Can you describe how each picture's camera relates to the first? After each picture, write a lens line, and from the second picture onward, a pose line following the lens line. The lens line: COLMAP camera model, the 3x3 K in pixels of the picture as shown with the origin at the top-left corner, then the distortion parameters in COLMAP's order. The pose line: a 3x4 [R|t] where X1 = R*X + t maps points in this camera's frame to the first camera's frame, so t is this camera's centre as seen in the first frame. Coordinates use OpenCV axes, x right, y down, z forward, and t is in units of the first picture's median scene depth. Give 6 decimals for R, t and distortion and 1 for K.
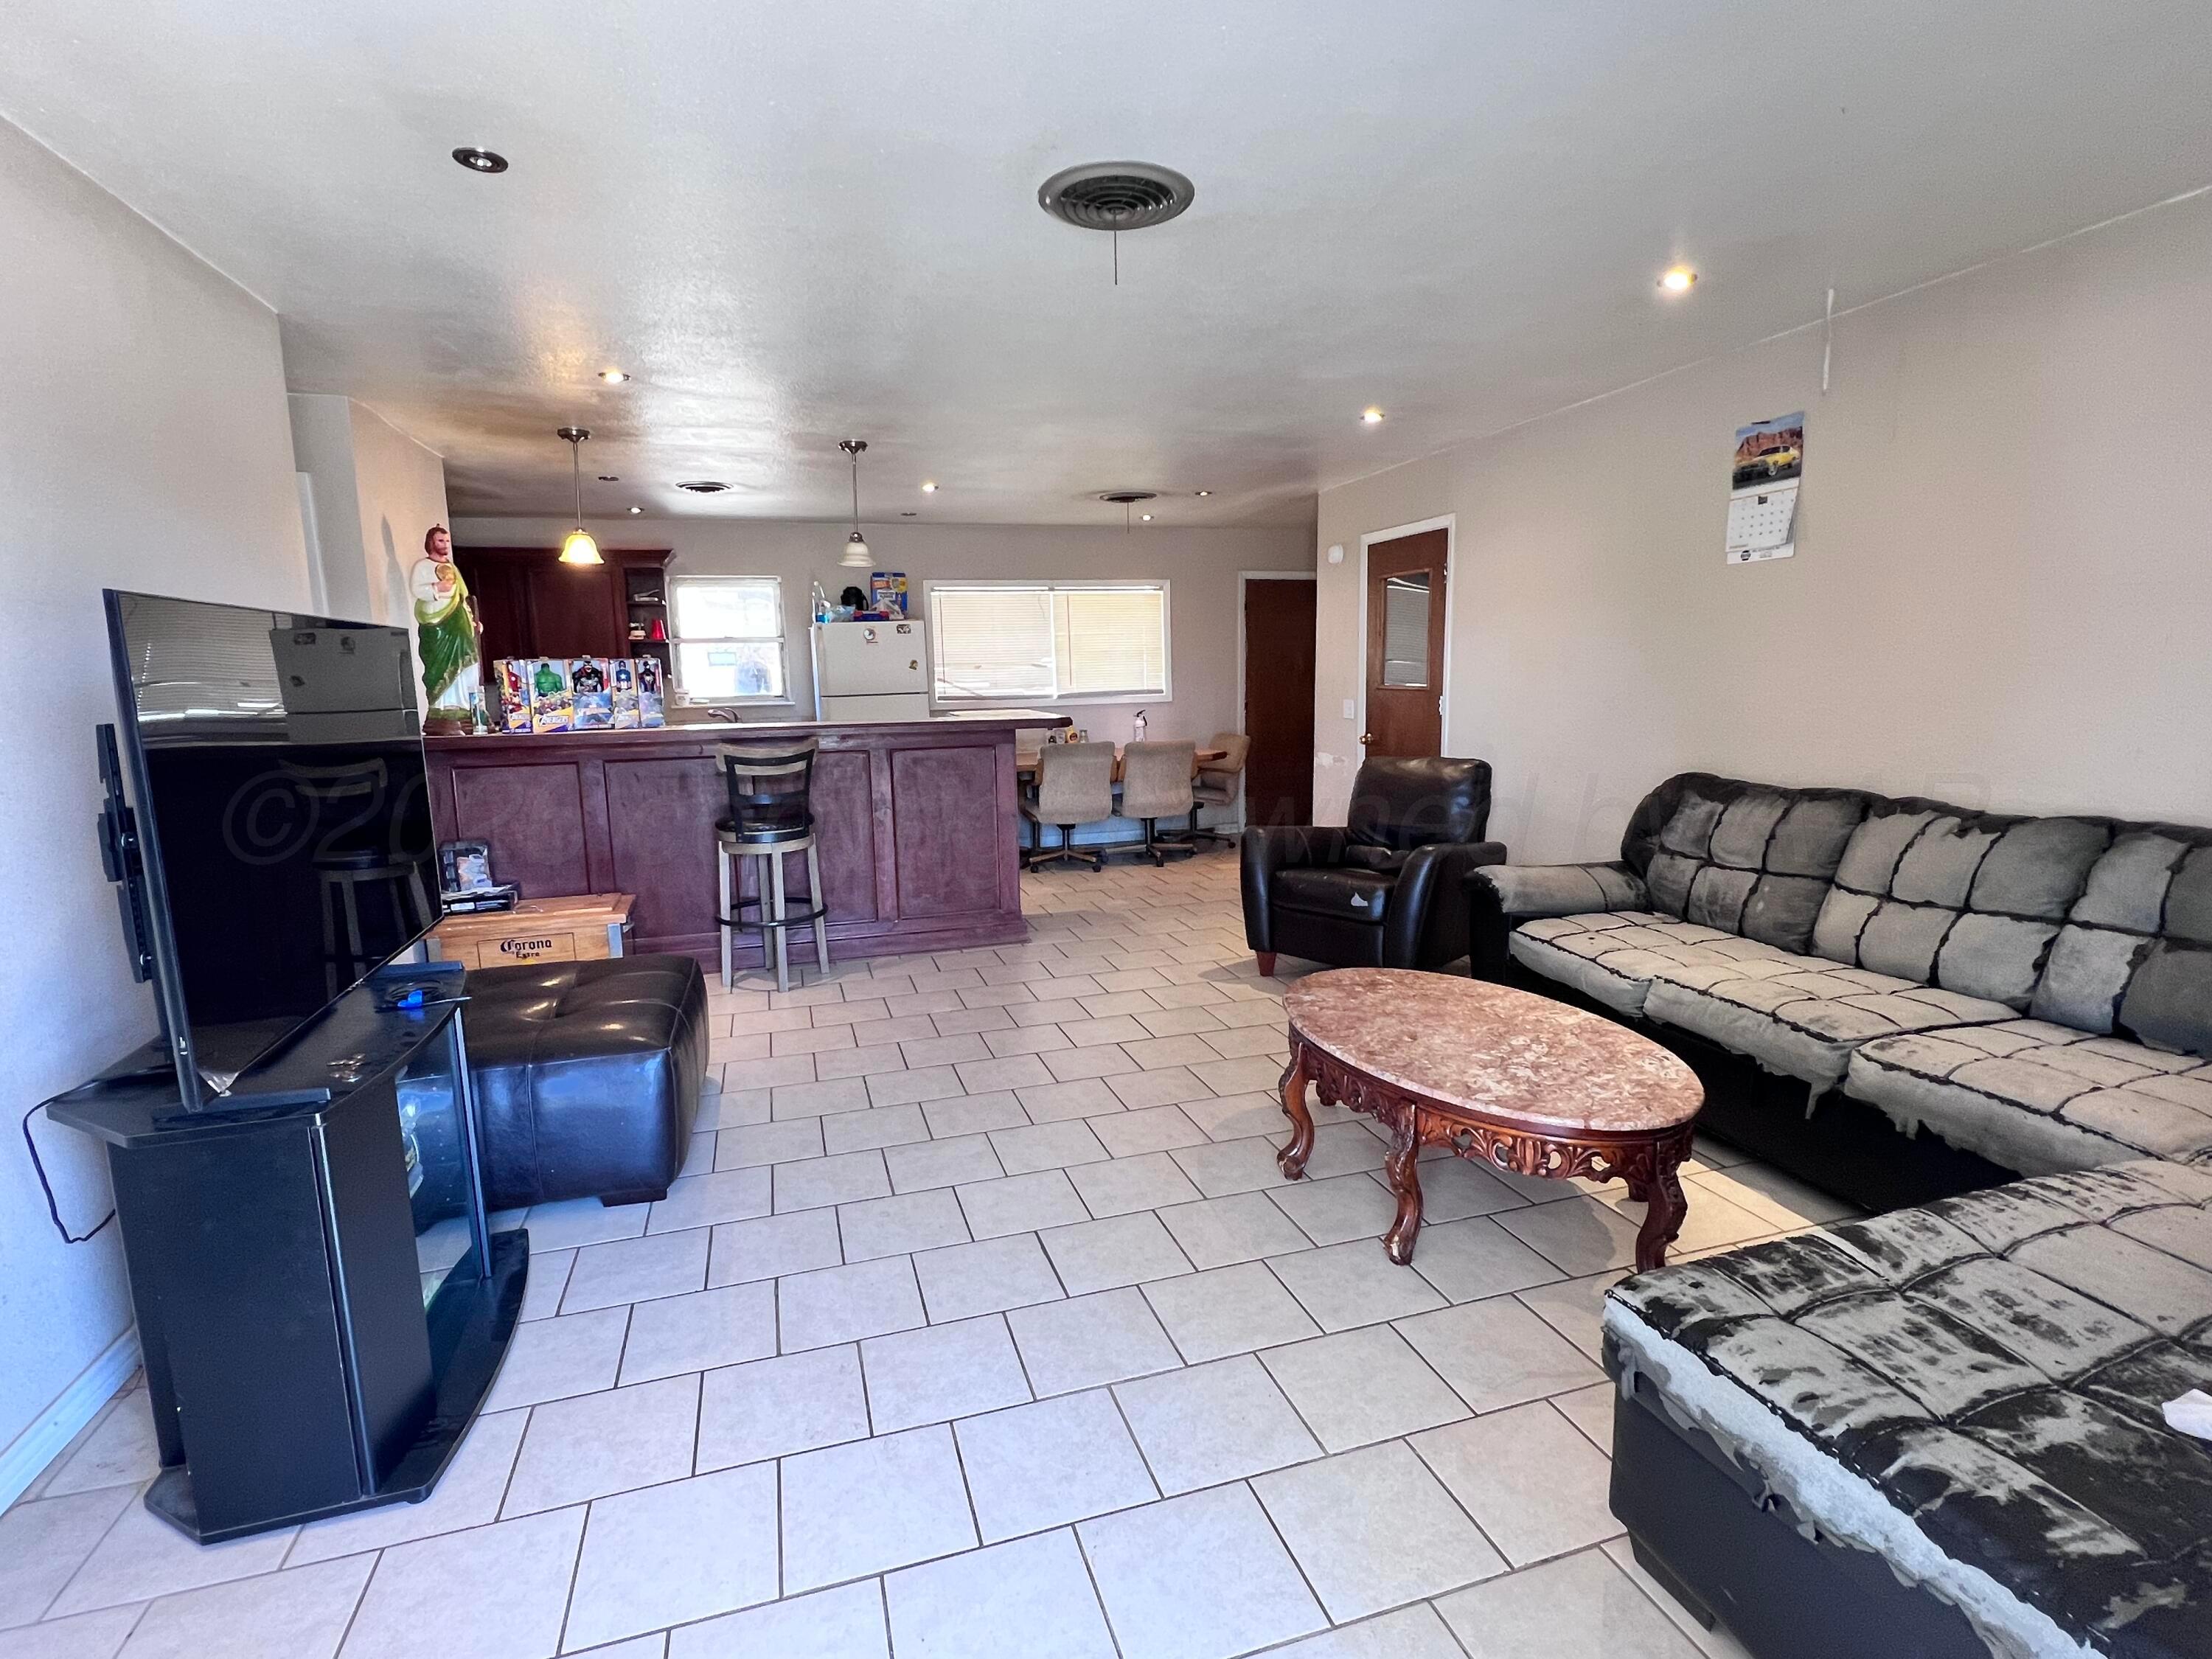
lens RADIAL K [[1086.5, 0, 1105.5], [0, 1086.5, 834.2], [0, 0, 1]] dist [0.001138, 0.000017]
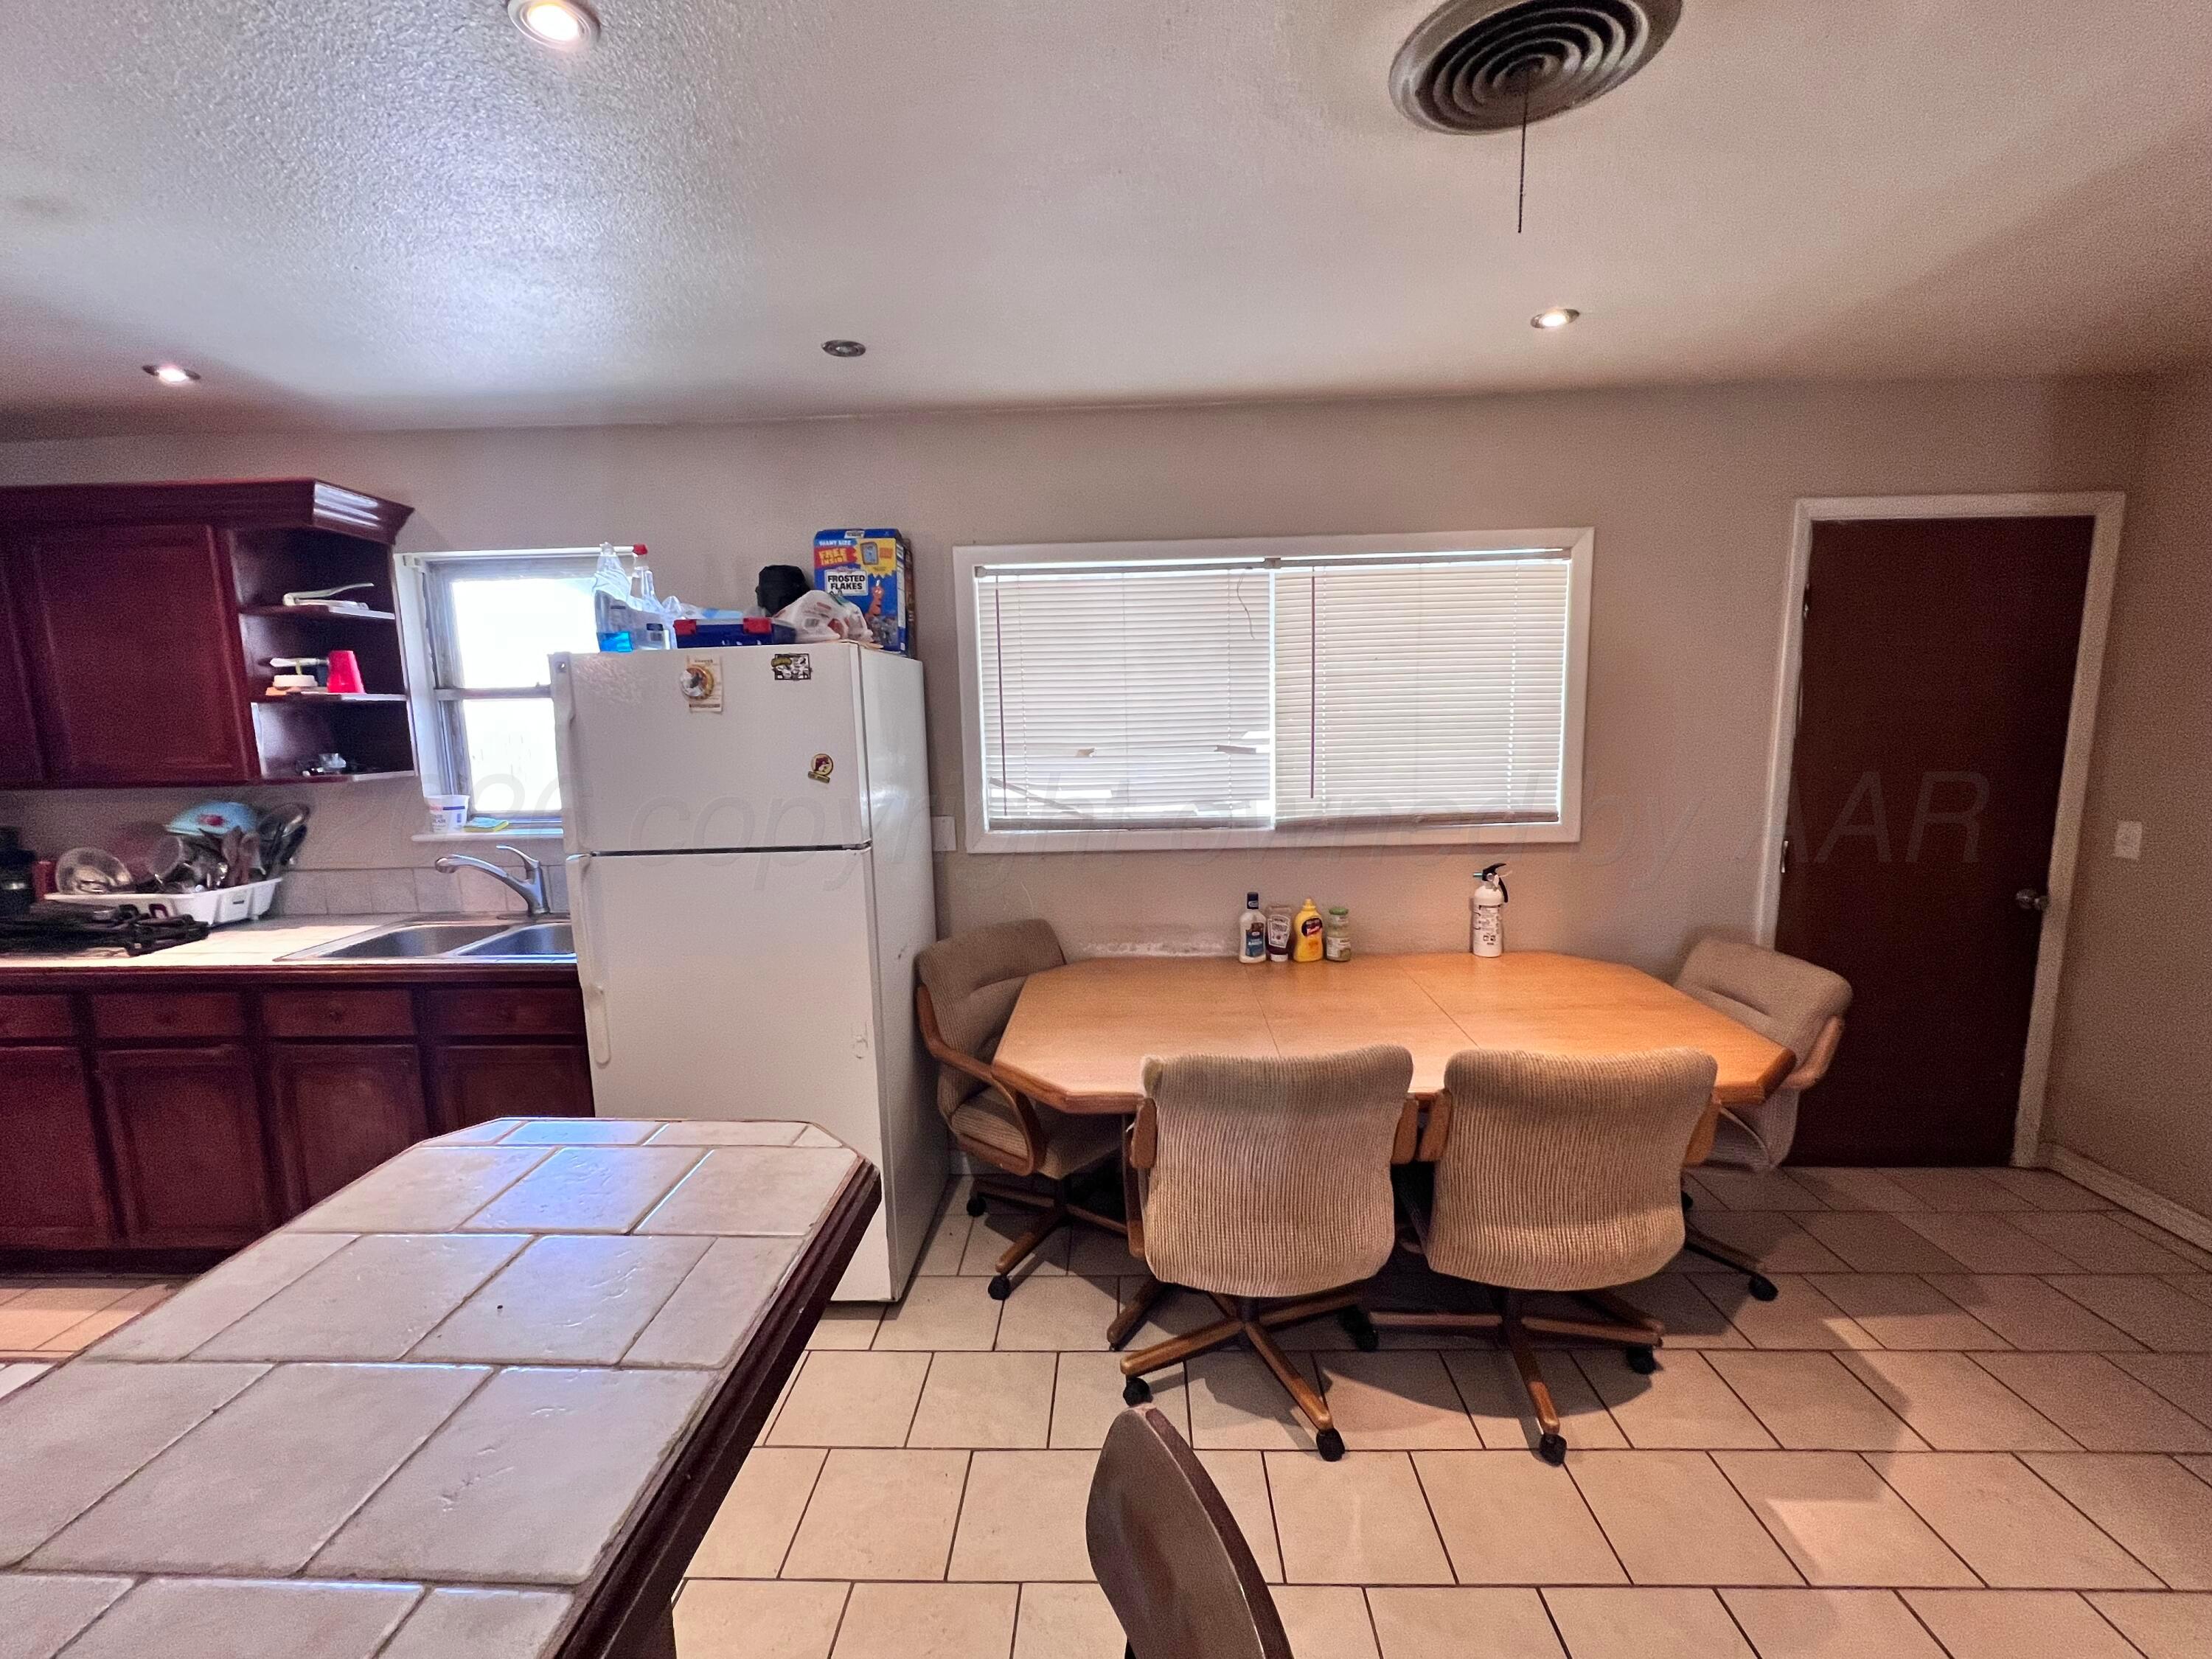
lens RADIAL K [[887.5, 0, 1104.0], [0, 887.5, 824.8], [0, 0, 1]] dist [-0.000710, -0.000026]
pose [[0.942778, 0.046746, -0.330129, 0.005508], [-0.051927, 0.998627, -0.006888, -0.125205], [0.329354, 0.023637, 0.943911, 0.683893]]
